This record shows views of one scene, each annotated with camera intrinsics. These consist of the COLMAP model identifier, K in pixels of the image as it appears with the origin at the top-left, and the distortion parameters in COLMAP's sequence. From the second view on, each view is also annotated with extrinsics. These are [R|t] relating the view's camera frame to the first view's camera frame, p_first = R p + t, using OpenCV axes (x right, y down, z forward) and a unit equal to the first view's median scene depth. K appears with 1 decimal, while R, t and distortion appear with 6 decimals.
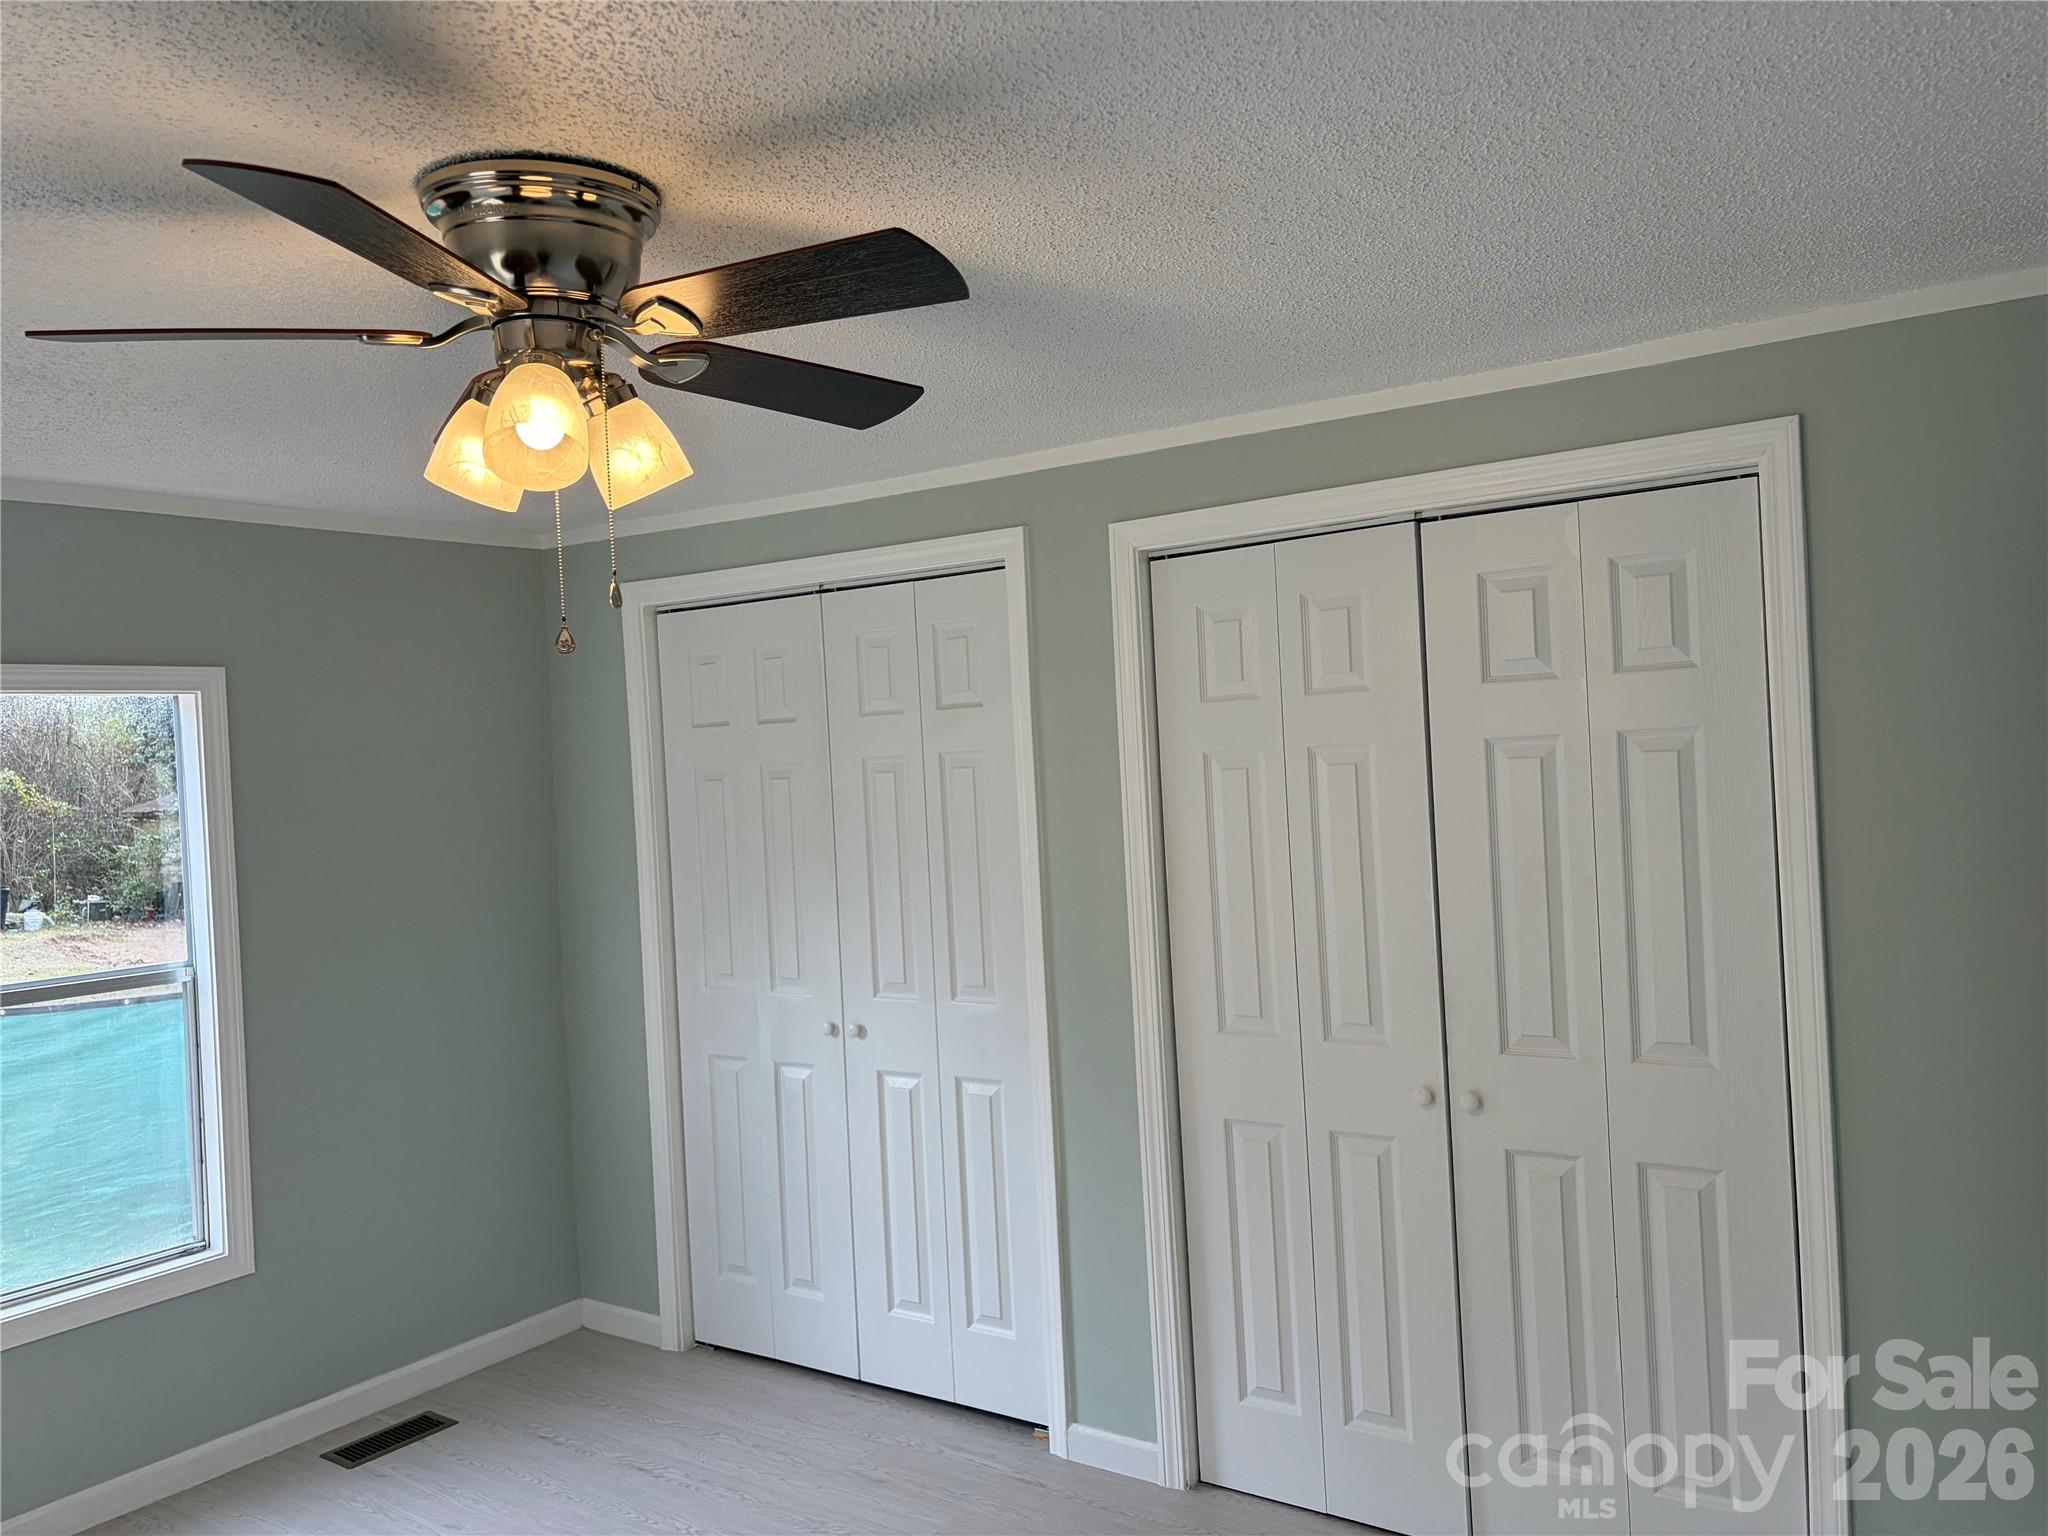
lens RADIAL K [[1569.1, 0, 1046.5], [0, 1569.1, 772.3], [0, 0, 1]] dist [0.001120, 0.014457]
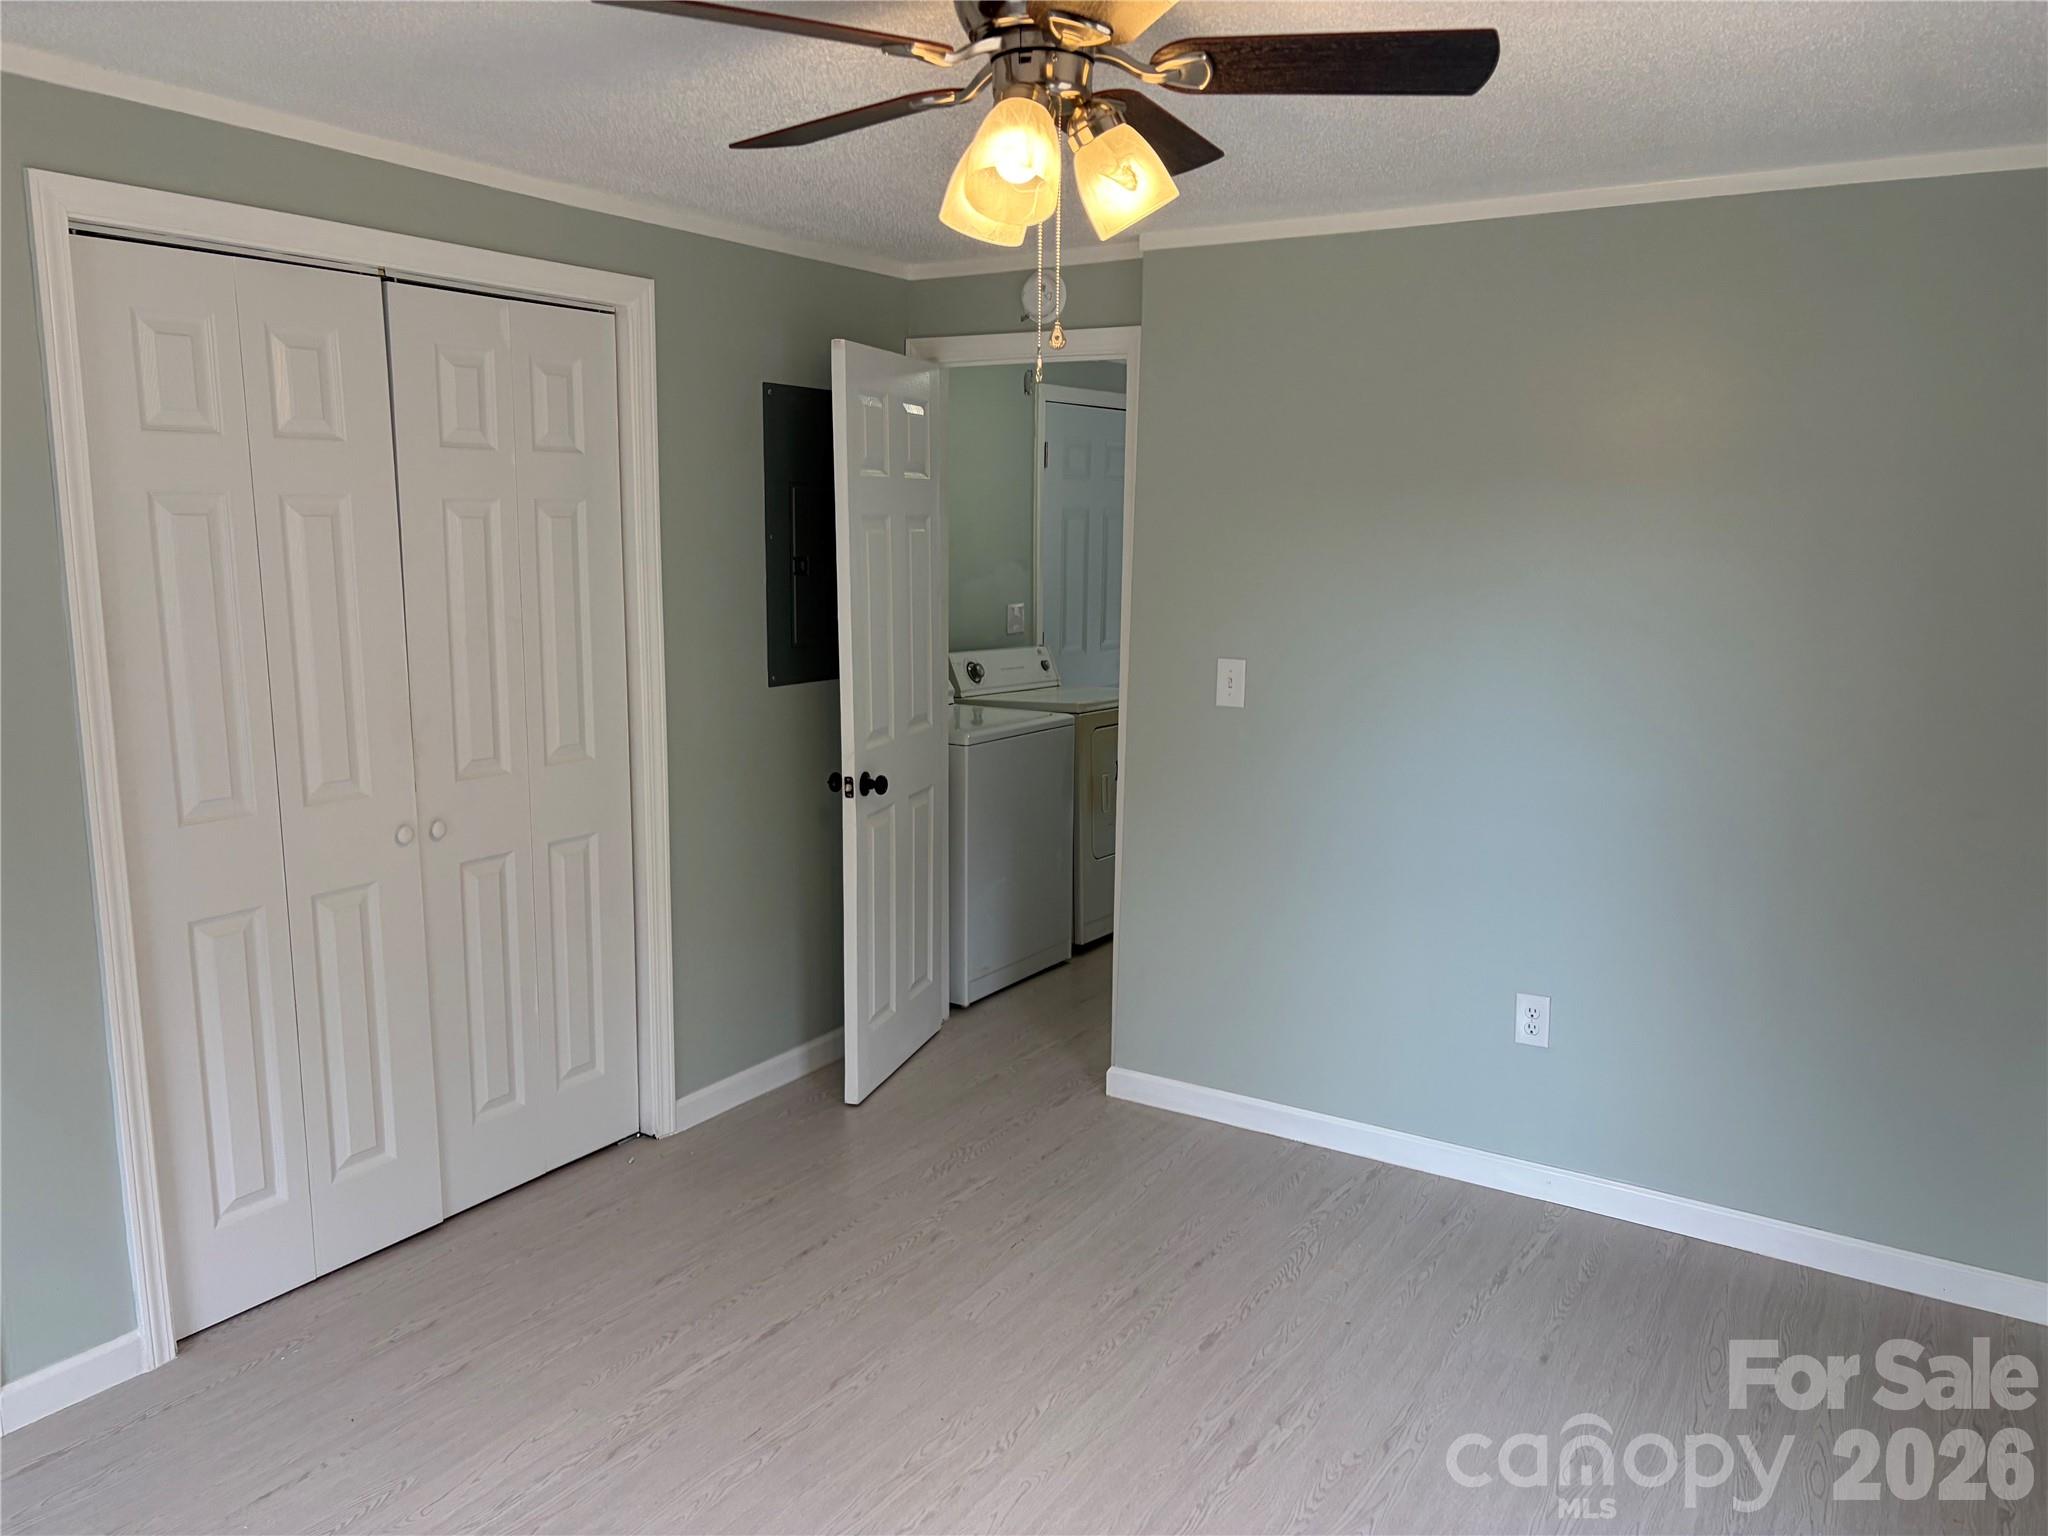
lens RADIAL K [[1525.3, 0, 1024.0], [0, 1525.3, 768.0], [0, 0, 1]] dist [0.038208, -0.029261]
pose [[-0.041793, -0.111797, 0.992852, -0.811170], [-0.002884, 0.993729, 0.111775, 0.043963], [-0.999122, 0.001808, -0.041853, 0.624451]]
